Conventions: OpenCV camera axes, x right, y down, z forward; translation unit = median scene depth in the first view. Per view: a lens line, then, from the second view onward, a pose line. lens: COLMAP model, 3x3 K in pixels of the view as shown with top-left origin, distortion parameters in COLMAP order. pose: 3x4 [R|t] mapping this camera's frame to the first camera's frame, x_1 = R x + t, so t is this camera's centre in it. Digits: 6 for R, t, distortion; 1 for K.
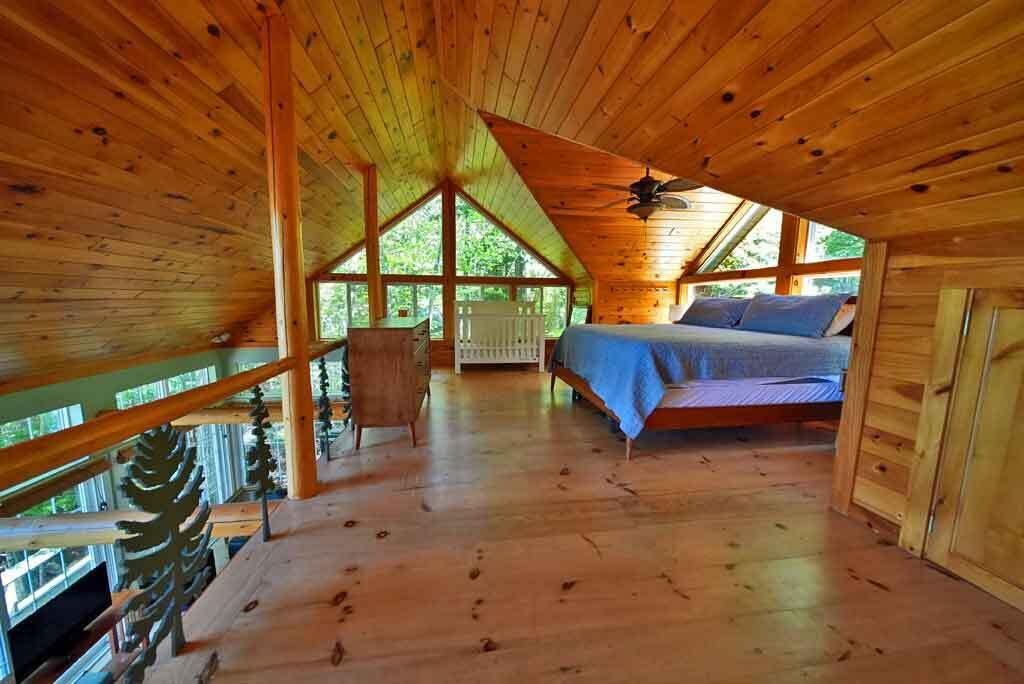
lens RADIAL K [[360.4, 0, 509.8], [0, 360.4, 344.2], [0, 0, 1]] dist [-0.002017, -0.000085]
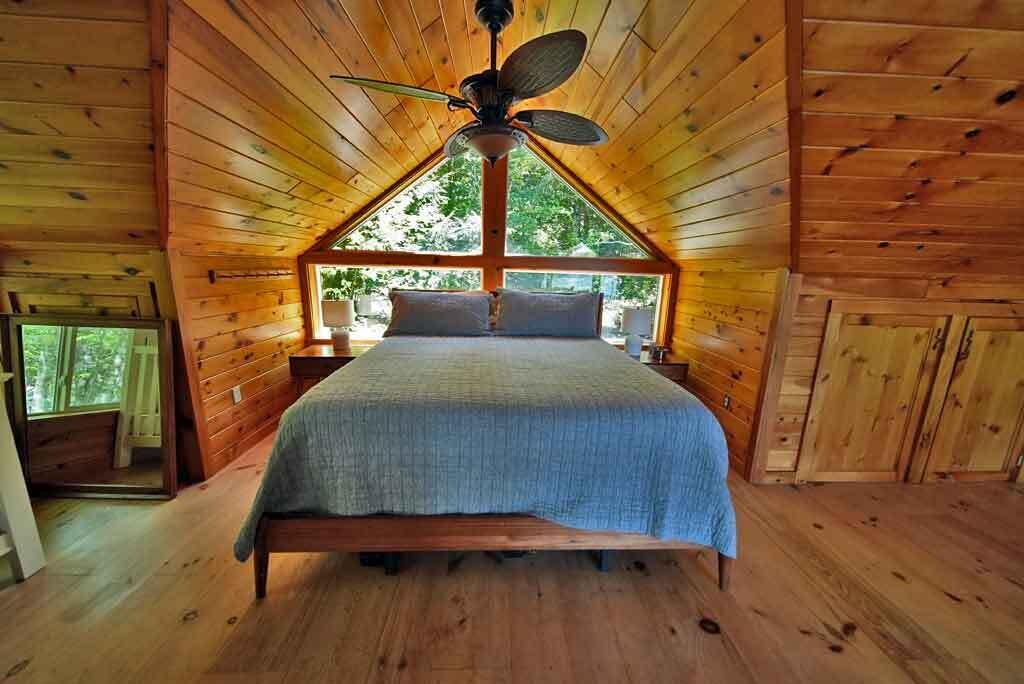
lens RADIAL K [[360.4, 0, 513.0], [0, 360.4, 342.4], [0, 0, 1]] dist [-0.002017, -0.000085]
pose [[0.105429, -0.201422, 0.973814, -0.224849], [0.092311, 0.977026, 0.192093, -0.245901], [-0.990133, 0.069641, 0.121600, 1.195994]]
